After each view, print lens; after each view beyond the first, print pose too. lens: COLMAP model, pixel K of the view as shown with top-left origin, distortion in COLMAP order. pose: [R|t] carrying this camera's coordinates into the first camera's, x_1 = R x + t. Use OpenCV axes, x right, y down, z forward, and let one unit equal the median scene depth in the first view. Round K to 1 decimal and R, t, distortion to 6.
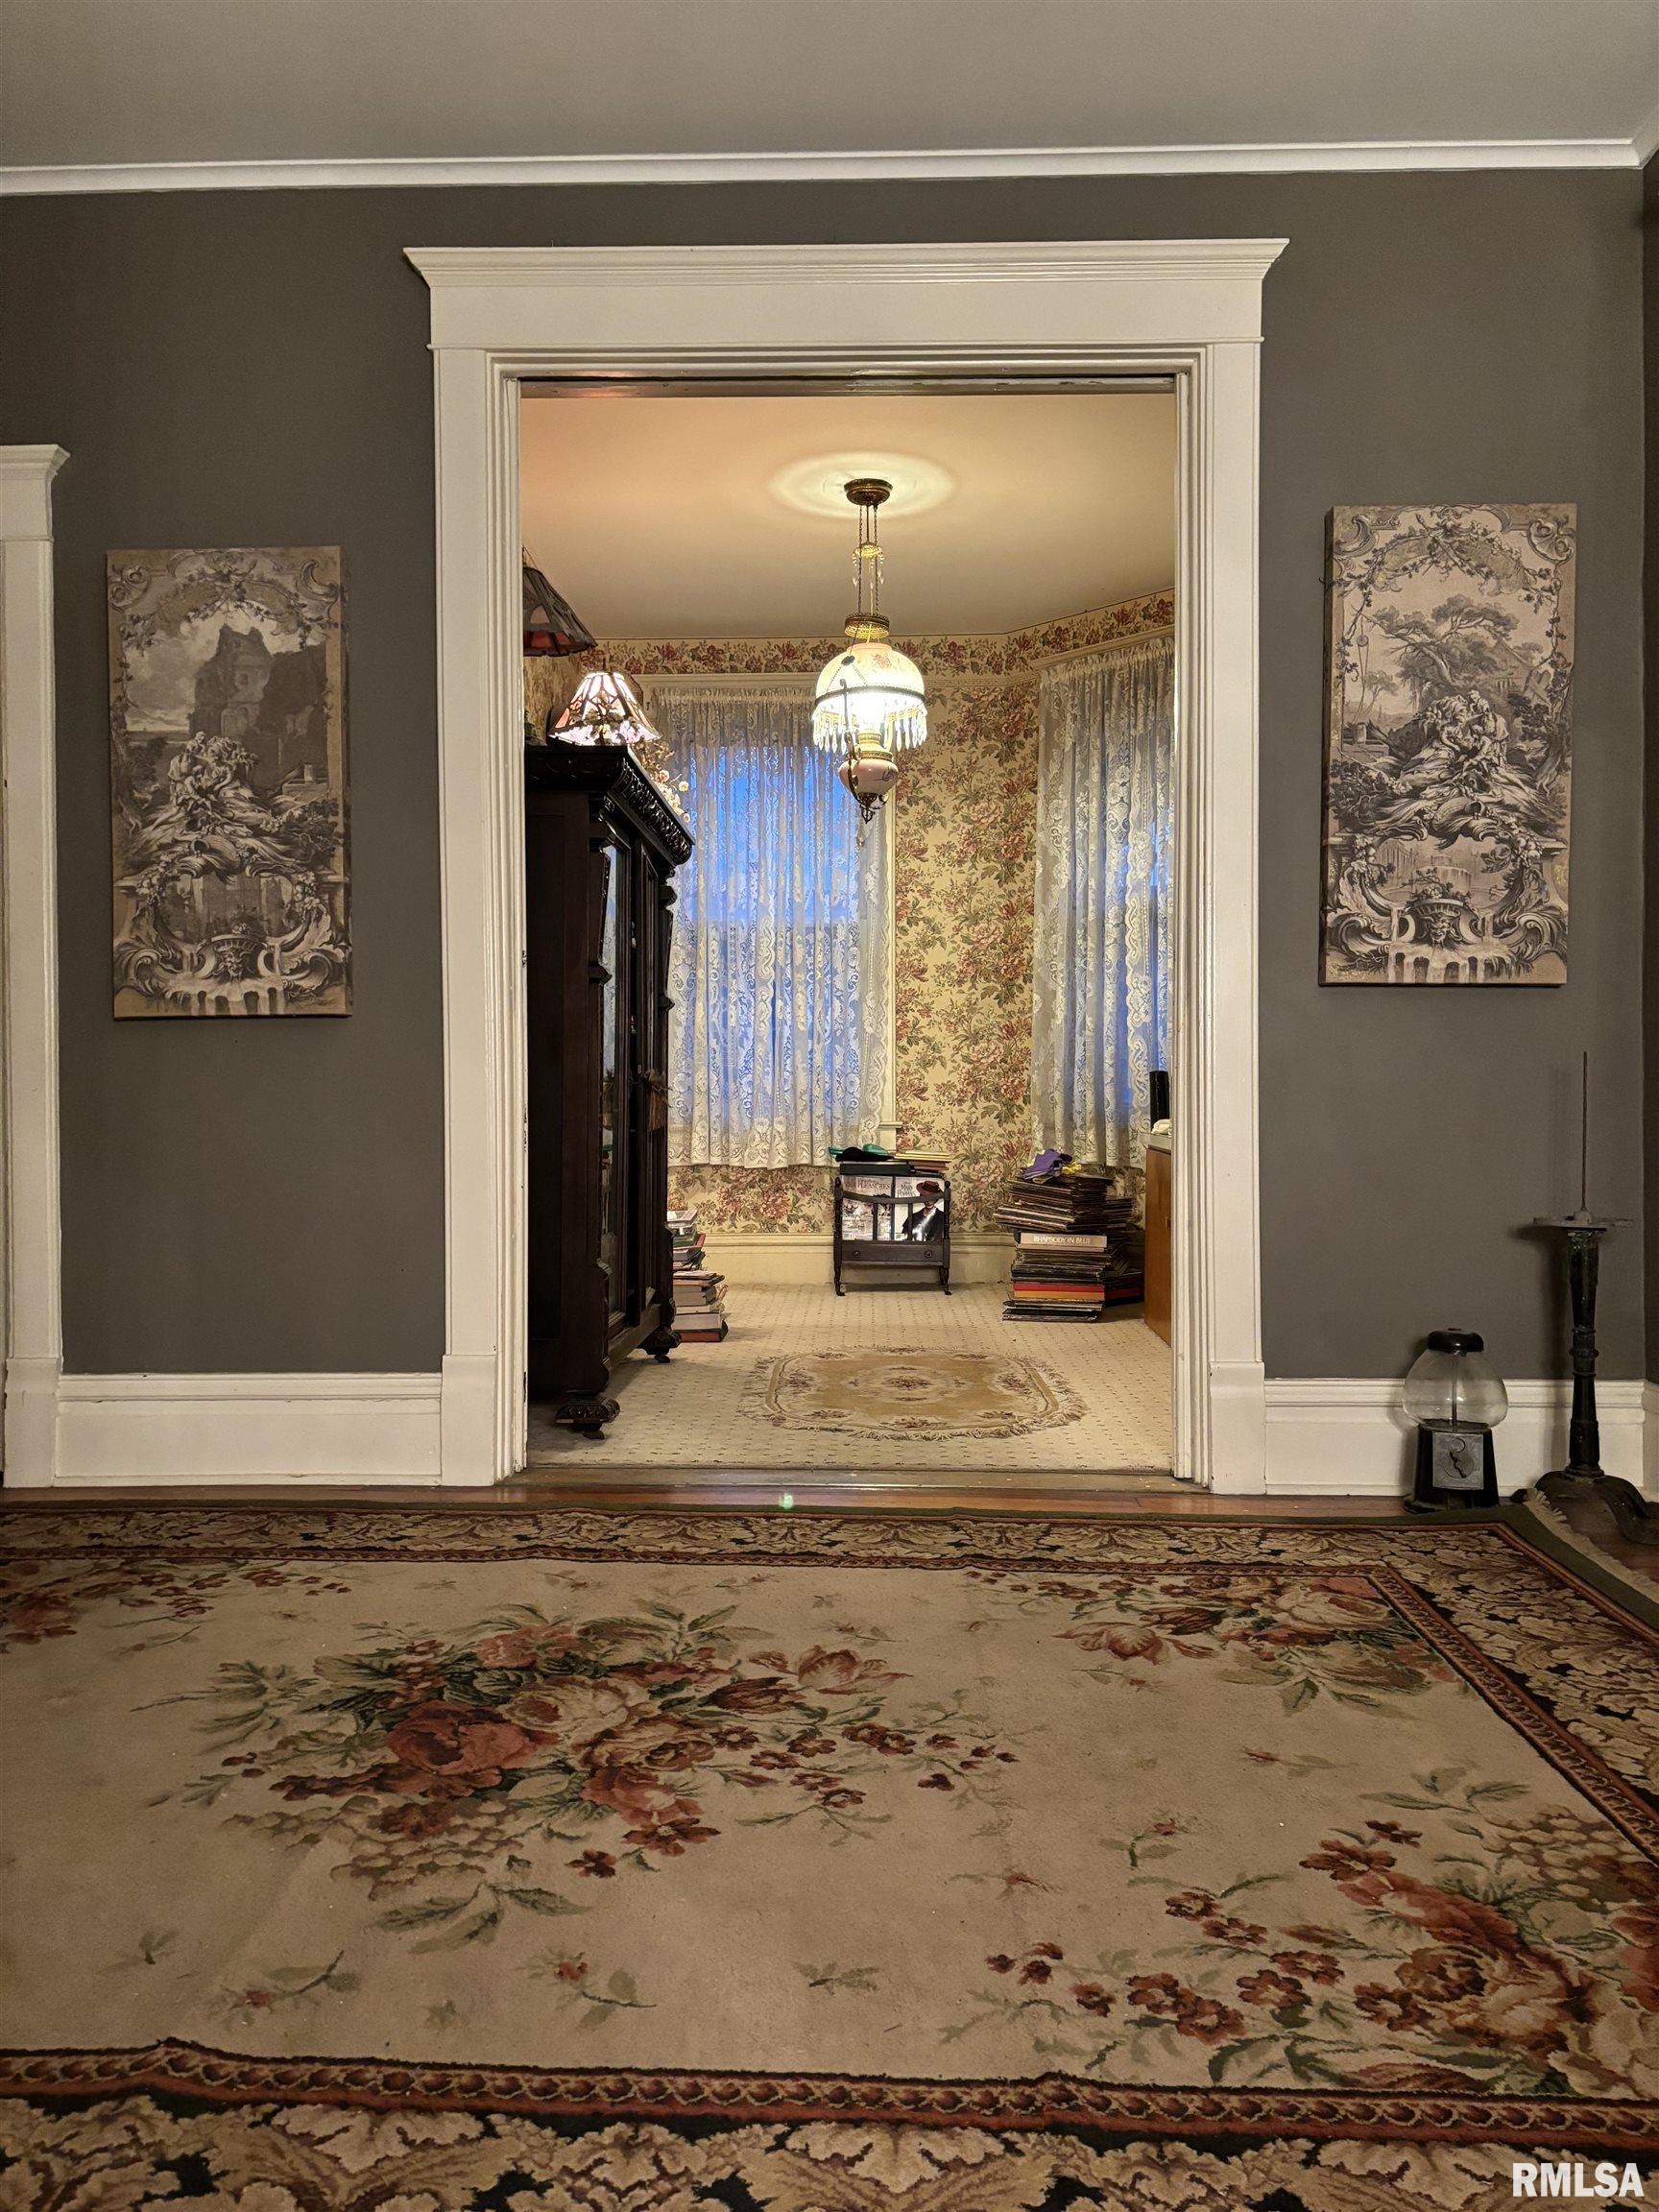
lens RADIAL K [[1657.8, 0, 835.2], [0, 1657.8, 1144.9], [0, 0, 1]] dist [0.046151, -0.052785]
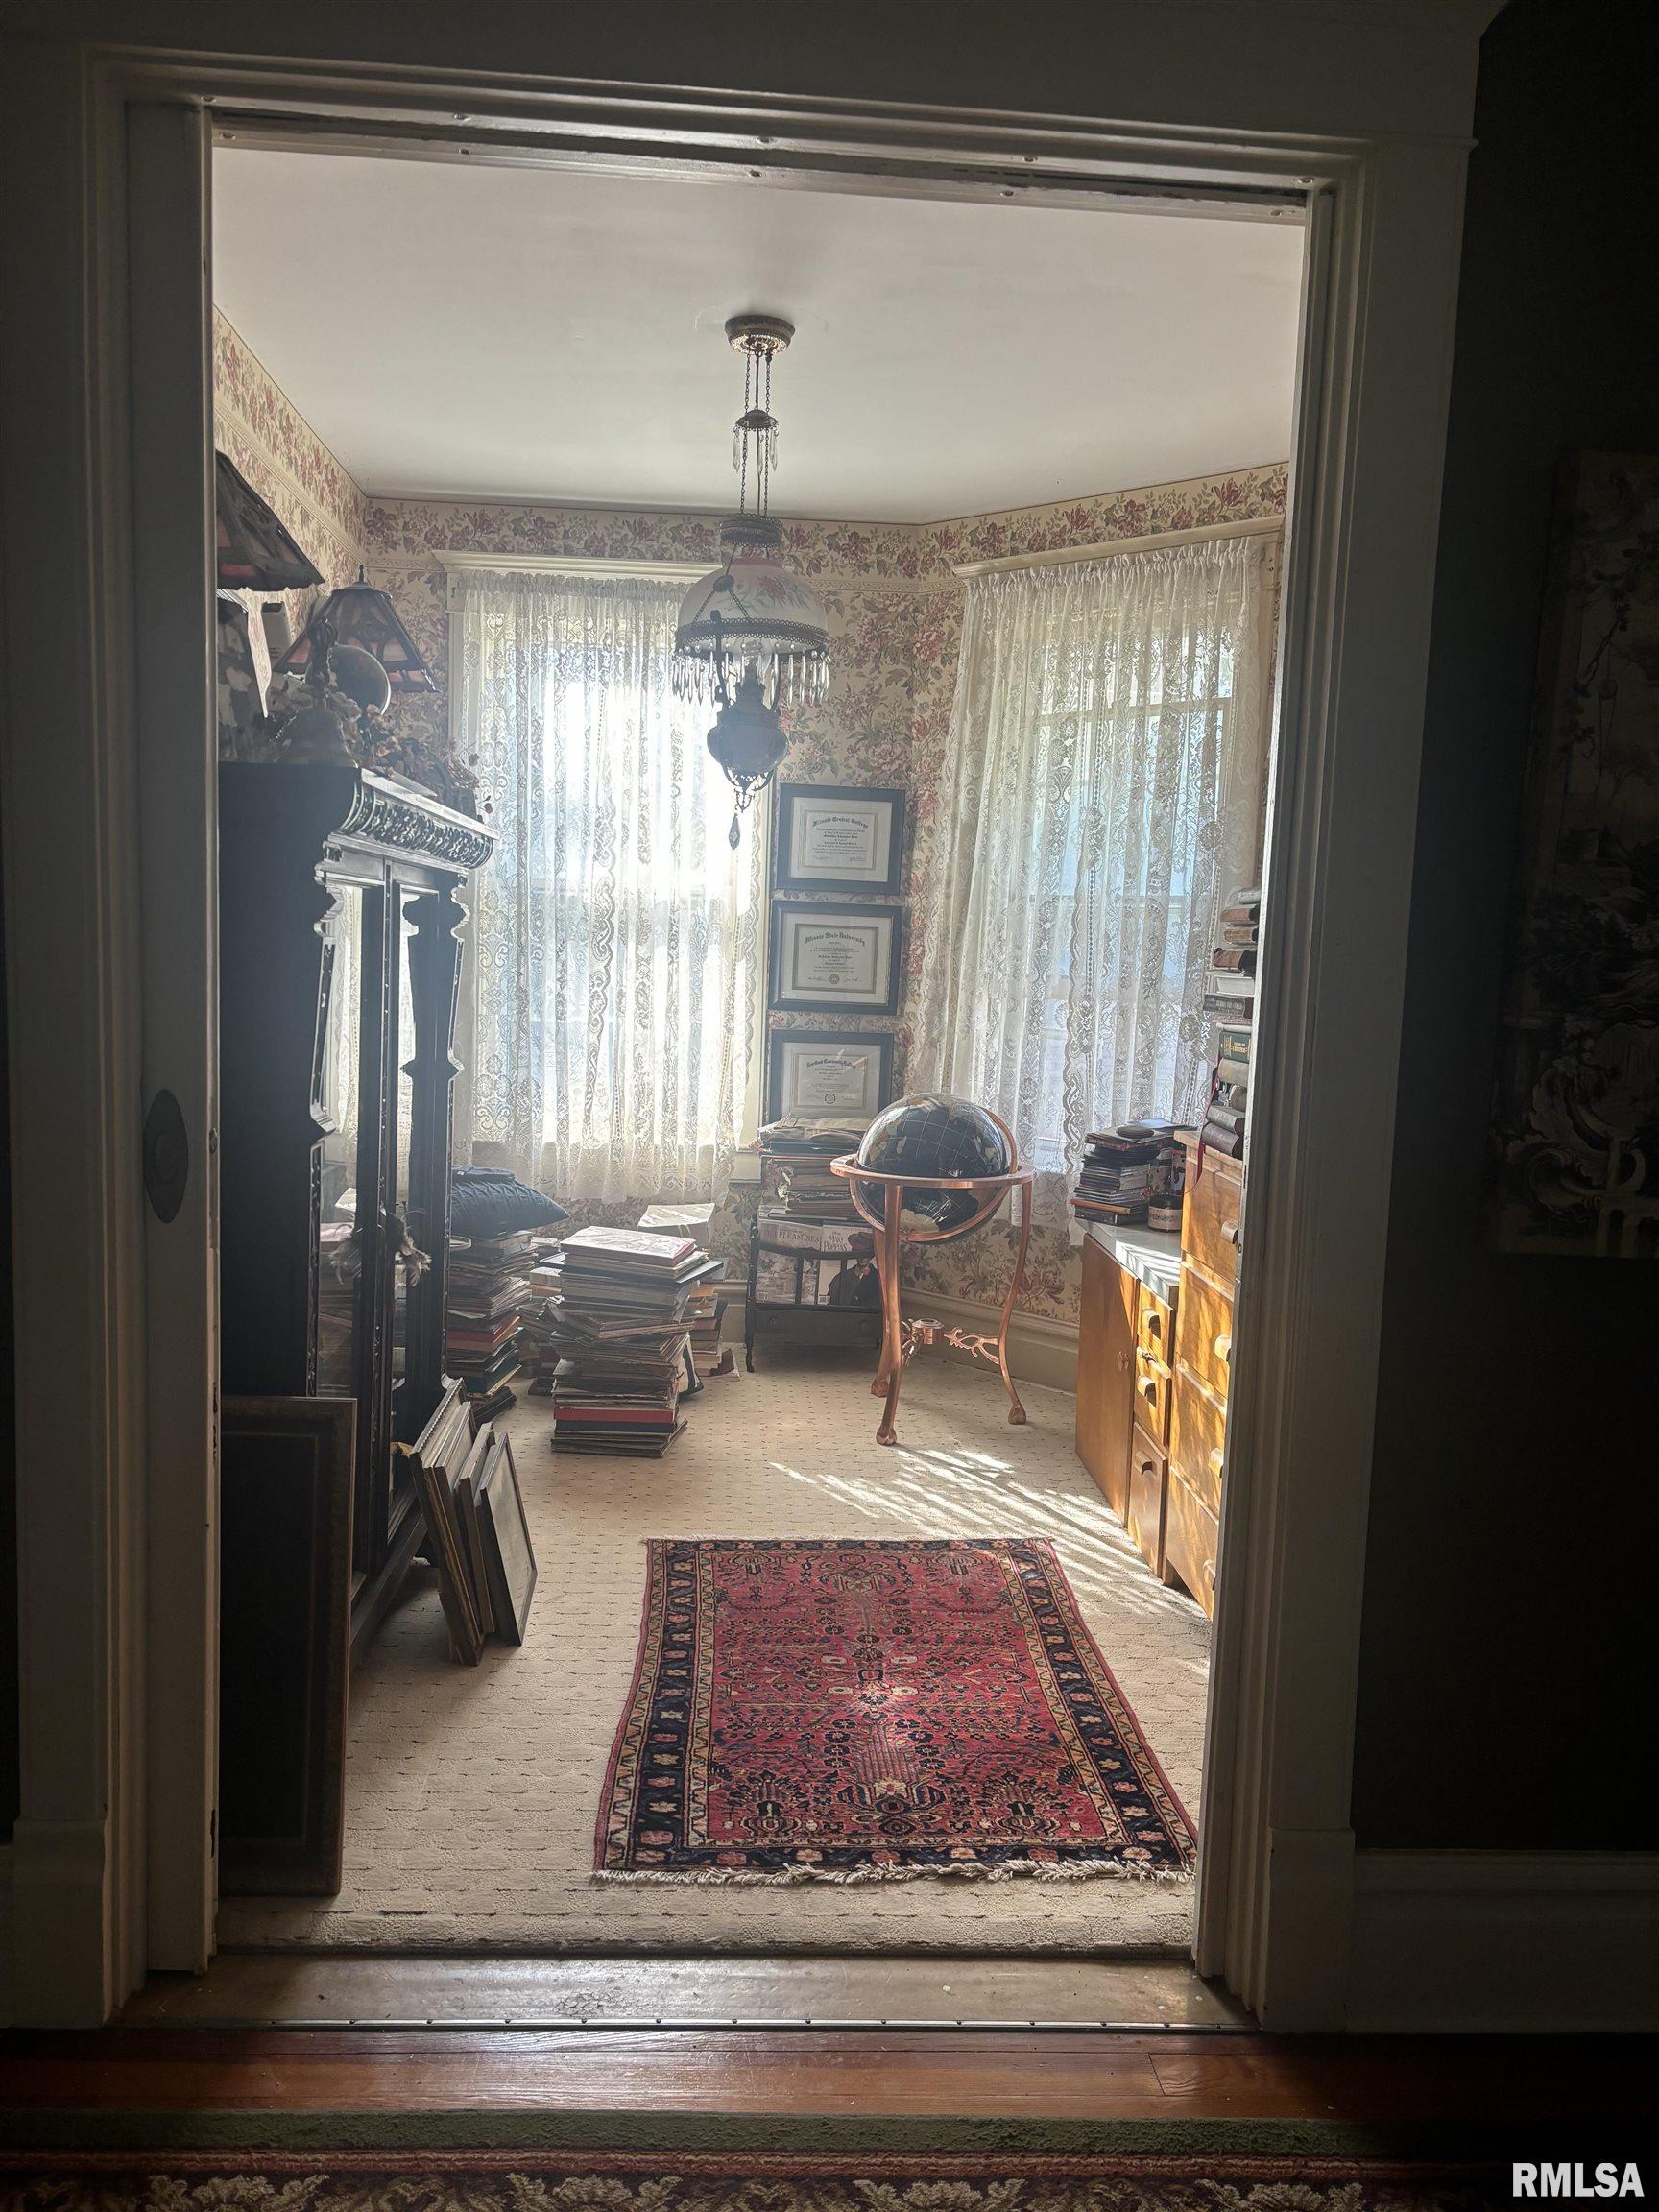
lens RADIAL K [[1657.8, 0, 821.4], [0, 1657.8, 1136.3], [0, 0, 1]] dist [0.046151, -0.052785]
pose [[0.995761, 0.029931, 0.086975, -0.004732], [-0.037897, 0.995091, 0.091425, -0.108816], [-0.083812, -0.094334, 0.992006, 0.242002]]
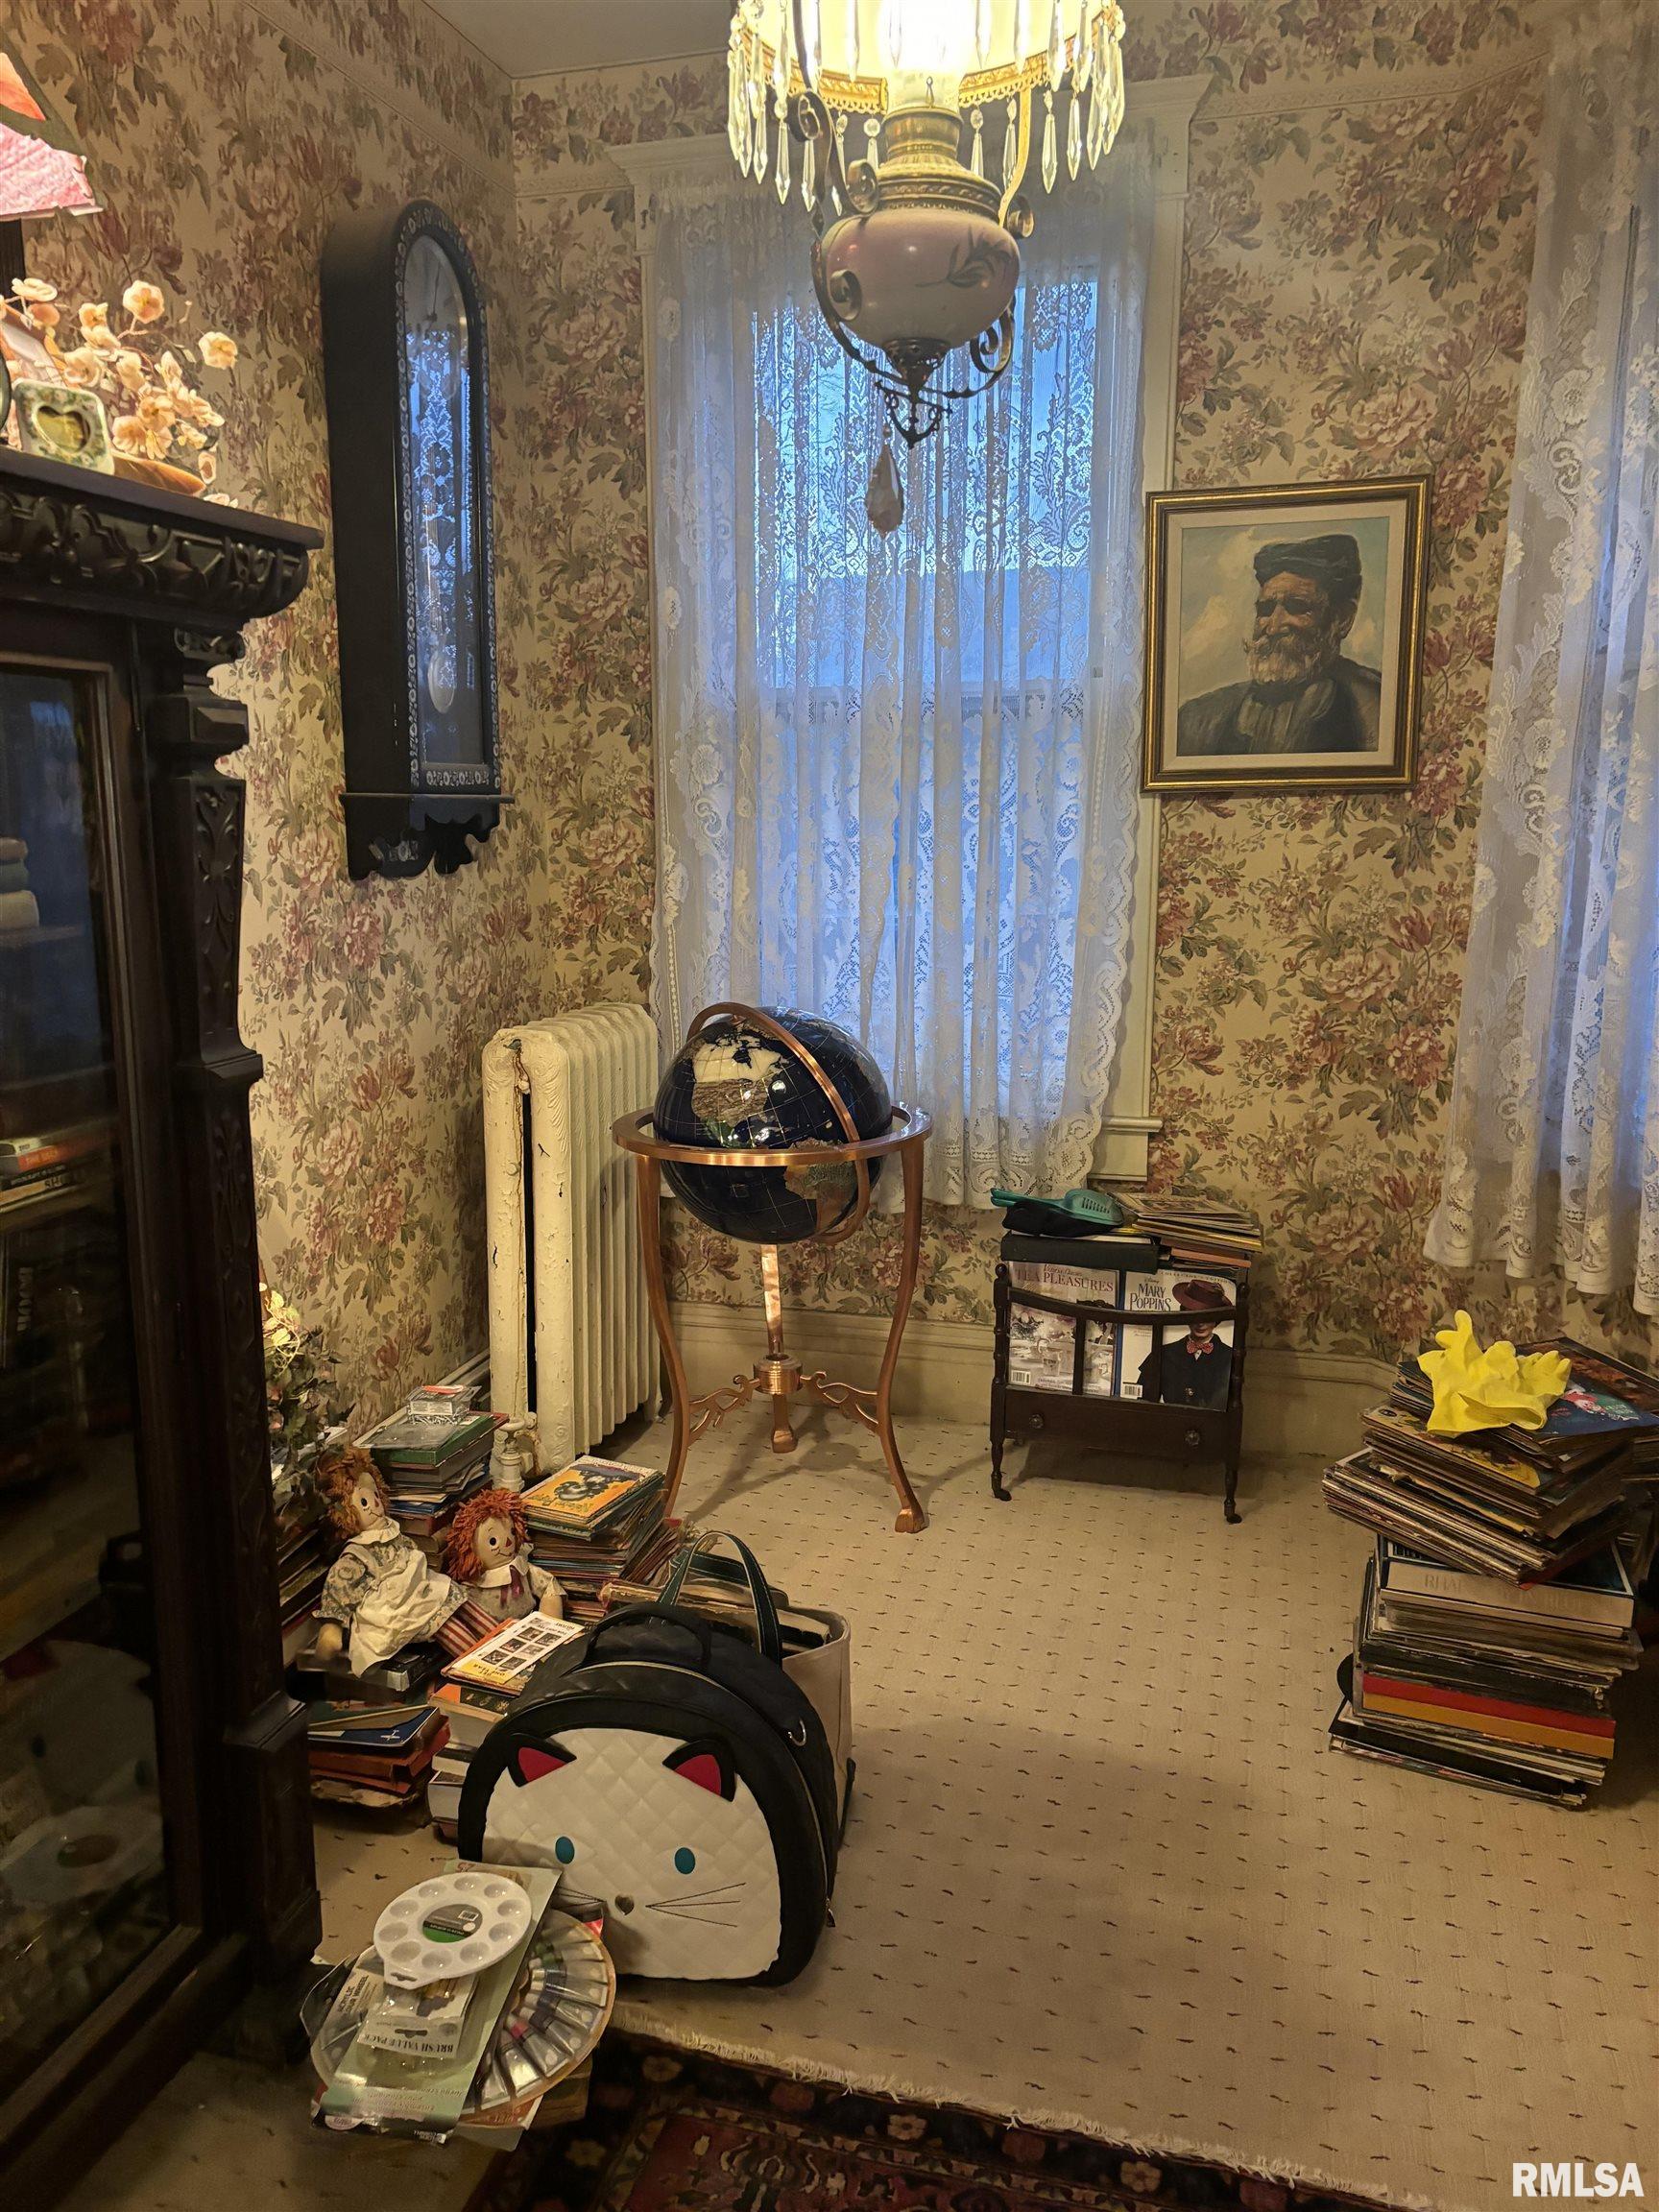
lens RADIAL K [[1657.8, 0, 833.5], [0, 1657.8, 1115.6], [0, 0, 1]] dist [0.046151, -0.052785]
pose [[0.968679, 0.046647, -0.243897, 0.076991], [-0.004800, 0.985531, 0.169426, -0.112782], [0.248271, -0.162949, 0.954887, 0.619091]]
